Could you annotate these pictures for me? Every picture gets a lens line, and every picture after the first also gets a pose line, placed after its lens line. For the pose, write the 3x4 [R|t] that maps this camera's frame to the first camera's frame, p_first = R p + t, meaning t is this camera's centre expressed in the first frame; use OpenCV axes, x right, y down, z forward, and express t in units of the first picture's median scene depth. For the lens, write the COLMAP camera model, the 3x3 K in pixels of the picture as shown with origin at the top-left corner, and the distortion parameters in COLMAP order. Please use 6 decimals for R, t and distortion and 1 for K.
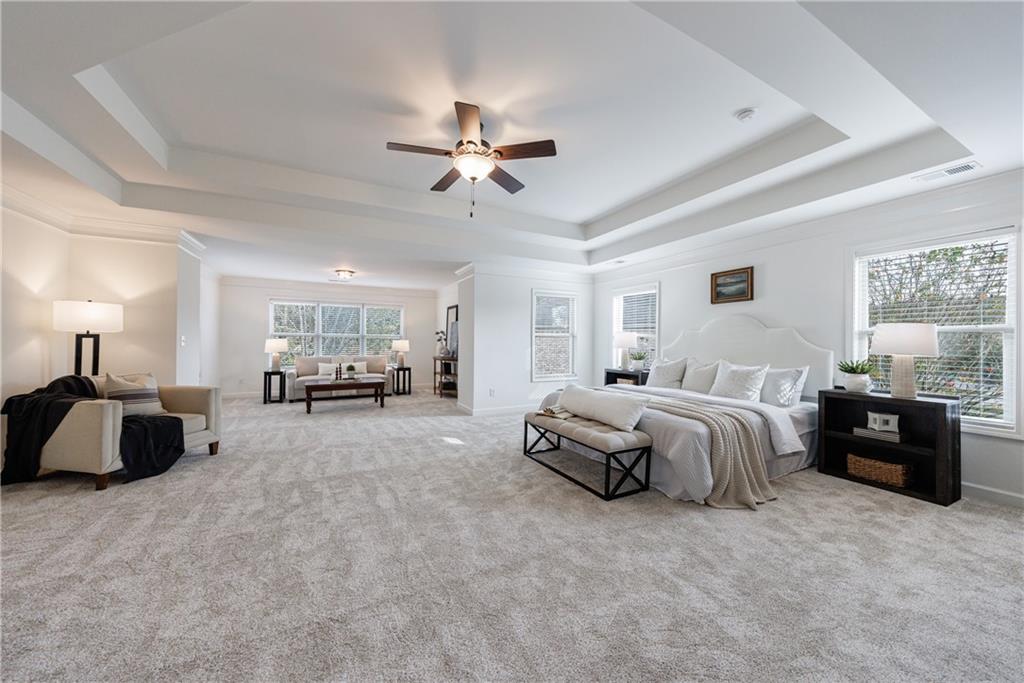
lens RADIAL K [[347.2, 0, 510.4], [0, 347.2, 344.7], [0, 0, 1]] dist [-0.013281, -0.000303]
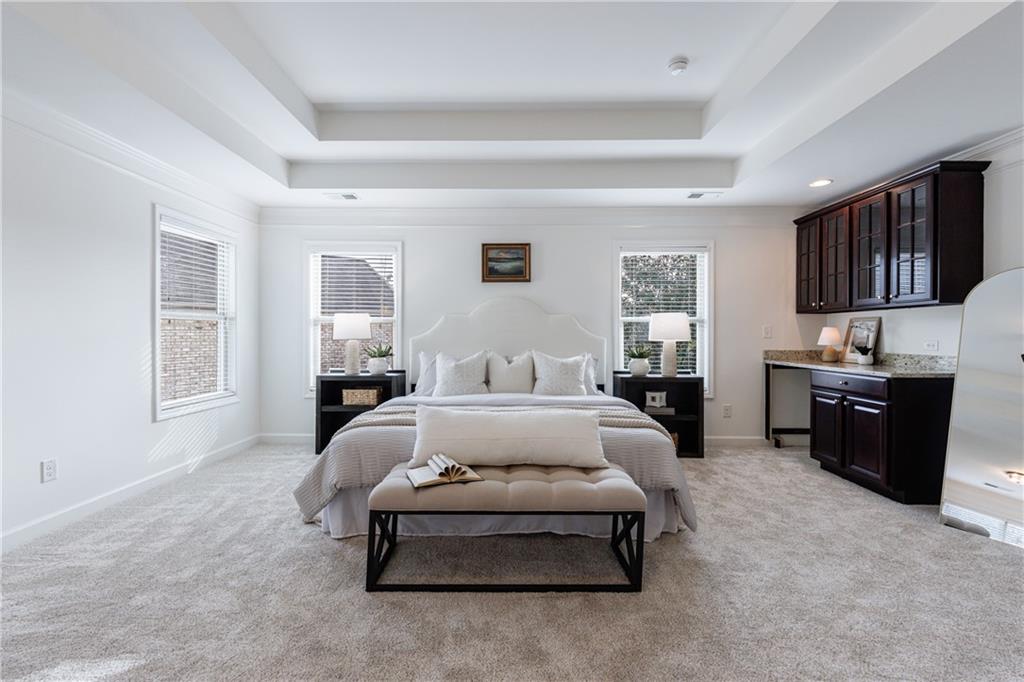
lens RADIAL K [[436.7, 0, 511.2], [0, 436.7, 340.8], [0, 0, 1]] dist [-0.005336, -0.001213]
pose [[0.470010, -0.015653, 0.882522, -0.289878], [0.007035, 0.999877, 0.013988, 0.004104], [-0.882633, -0.000366, 0.470063, 0.503902]]
